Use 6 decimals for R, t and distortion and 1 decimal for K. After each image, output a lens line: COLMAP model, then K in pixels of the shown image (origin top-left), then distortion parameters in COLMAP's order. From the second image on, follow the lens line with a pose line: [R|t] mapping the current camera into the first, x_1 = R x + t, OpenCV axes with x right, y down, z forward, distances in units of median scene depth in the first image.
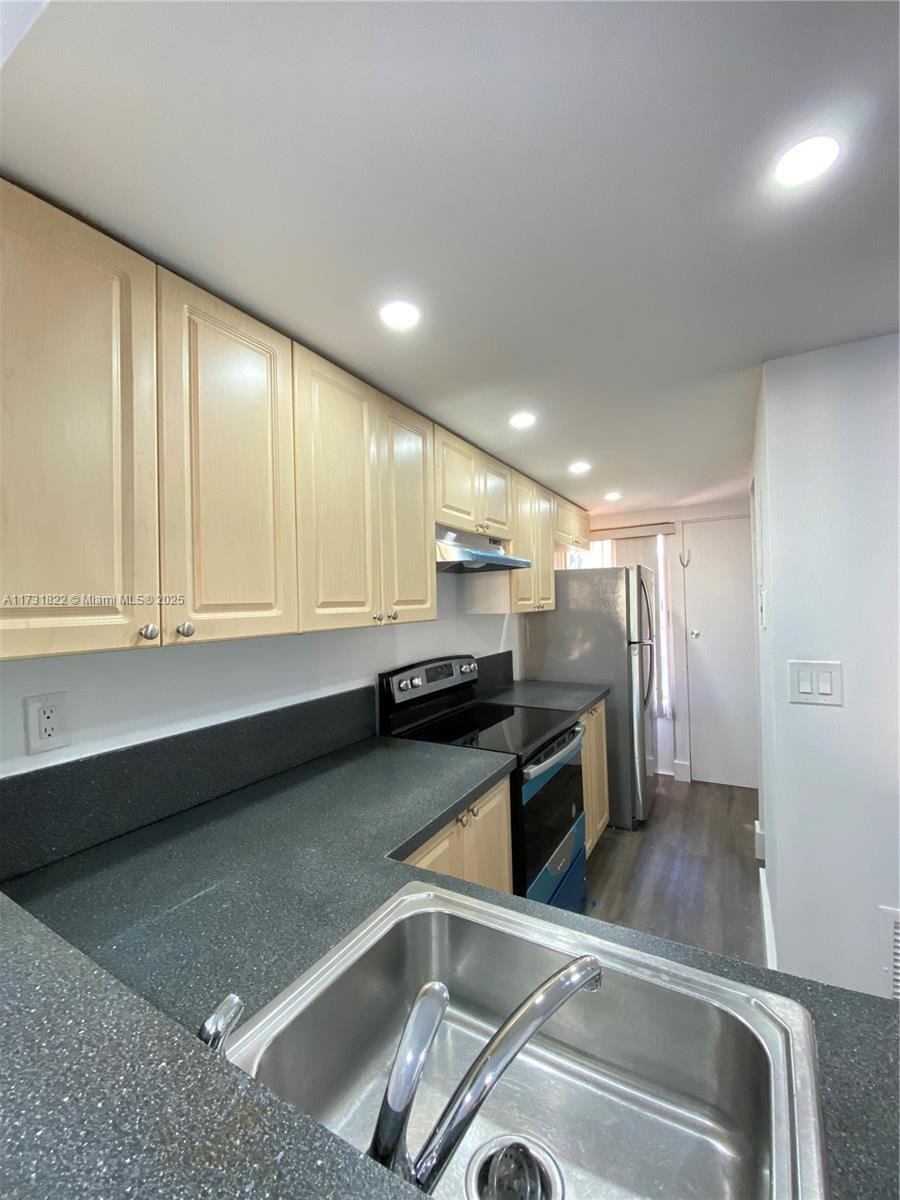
lens RADIAL K [[489.1, 0, 446.0], [0, 489.1, 597.5], [0, 0, 1]] dist [0.017272, -0.021503]
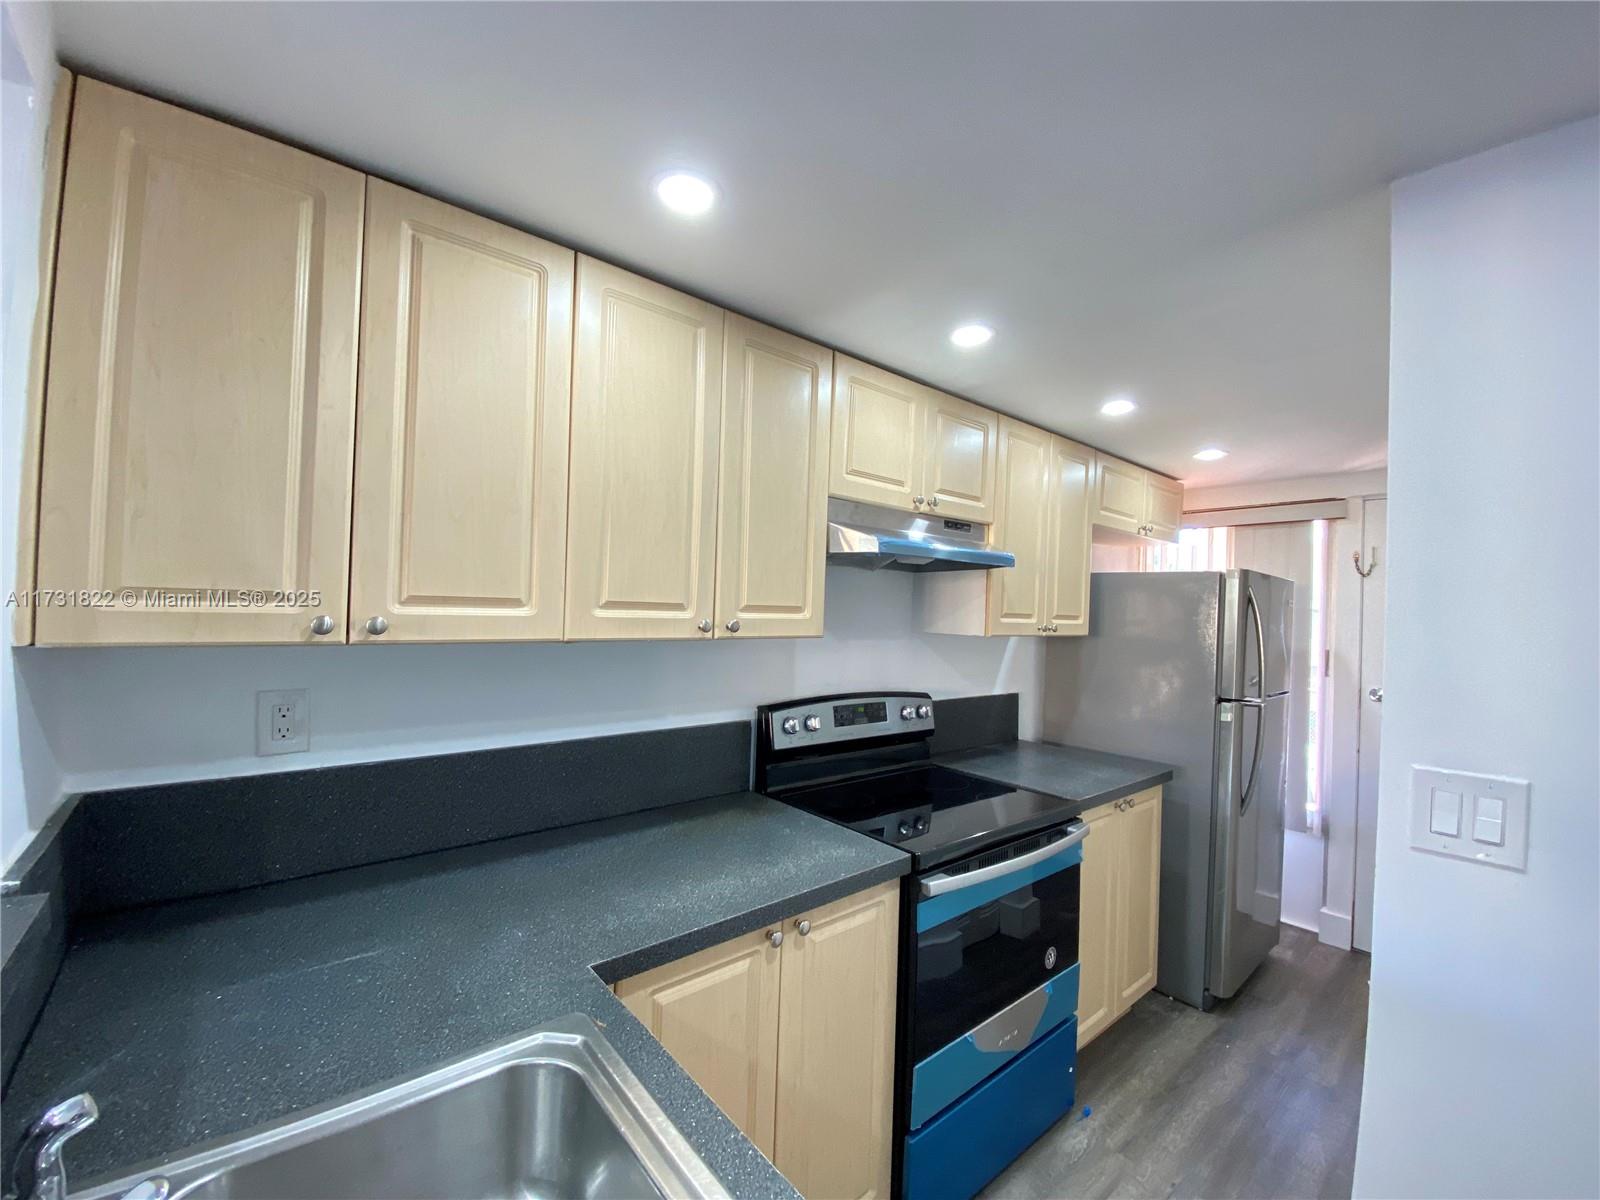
lens RADIAL K [[652.2, 0, 802.2], [0, 652.2, 601.3], [0, 0, 1]] dist [0.017272, -0.021503]
pose [[0.939539, 0.051905, -0.338485, 0.233958], [-0.052153, 0.998604, 0.008371, -0.009712], [0.338447, 0.009788, 0.940935, 0.111063]]
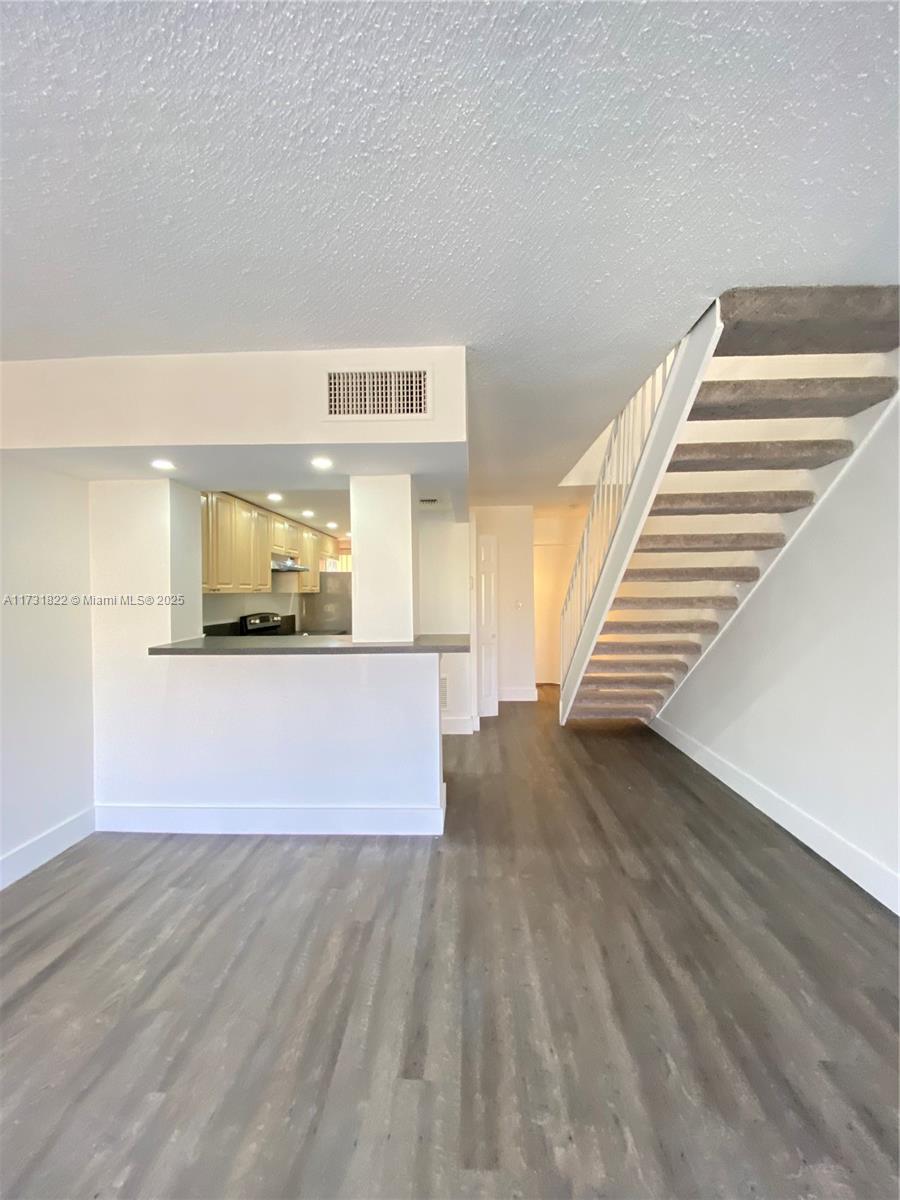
lens RADIAL K [[489.1, 0, 446.0], [0, 489.1, 597.5], [0, 0, 1]] dist [0.017272, -0.021503]
pose [[0.888051, 0.014732, 0.459509, -0.322960], [-0.020981, 0.999744, 0.008495, 0.026394], [-0.459266, -0.017185, 0.888133, -1.377534]]
